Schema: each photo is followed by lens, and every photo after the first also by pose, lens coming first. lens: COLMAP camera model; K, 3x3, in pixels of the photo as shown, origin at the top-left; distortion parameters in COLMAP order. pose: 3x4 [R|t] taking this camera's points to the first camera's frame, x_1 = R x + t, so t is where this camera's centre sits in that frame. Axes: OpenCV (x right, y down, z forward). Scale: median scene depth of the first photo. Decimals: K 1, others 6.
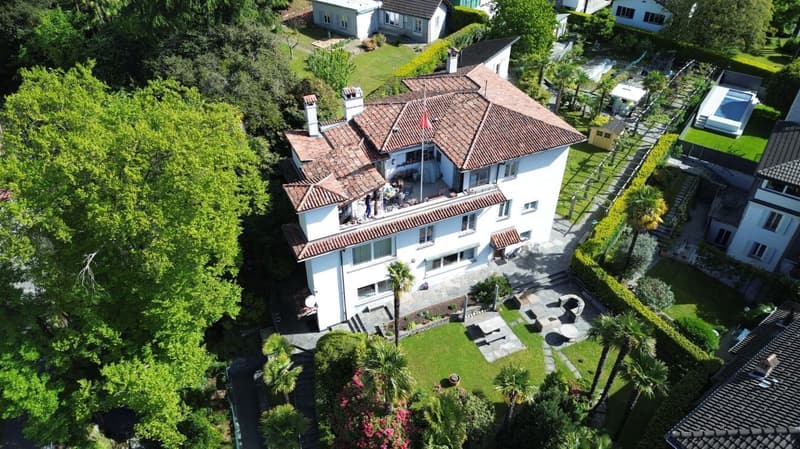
lens RADIAL K [[565.6, 0, 401.5], [0, 565.6, 226.6], [0, 0, 1]] dist [0.058700, -0.049941]
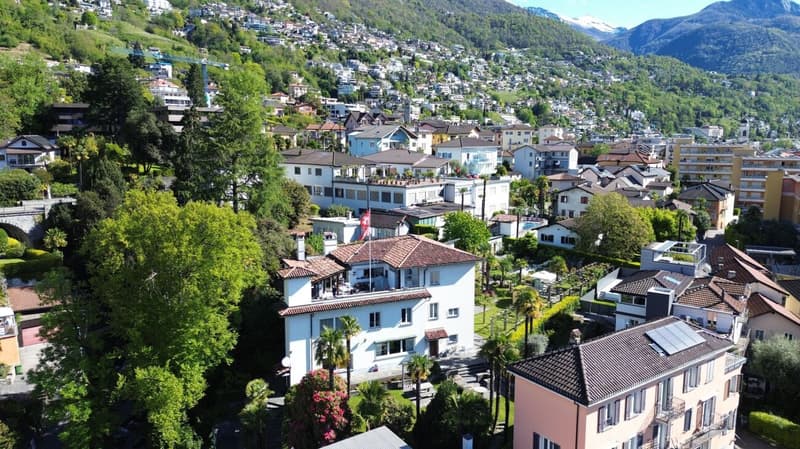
lens RADIAL K [[565.6, 0, 398.4], [0, 565.6, 228.7], [0, 0, 1]] dist [0.058700, -0.049941]
pose [[0.999860, 0.003869, -0.016271, 0.117689], [-0.011361, 0.871091, -0.490990, 0.474515], [0.012274, 0.491106, 0.871013, -0.306509]]
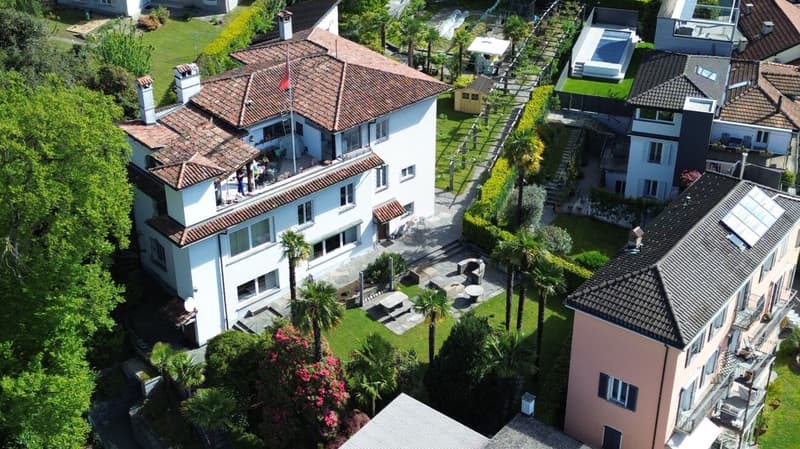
lens RADIAL K [[1109.2, 0, 406.2], [0, 1109.2, 250.2], [0, 0, 1]] dist [0.150778, 0.000000]
pose [[0.952874, -0.162775, 0.255998, -0.245945], [0.189883, 0.978134, -0.084839, 0.236077], [-0.236591, 0.129450, 0.962947, -0.673304]]
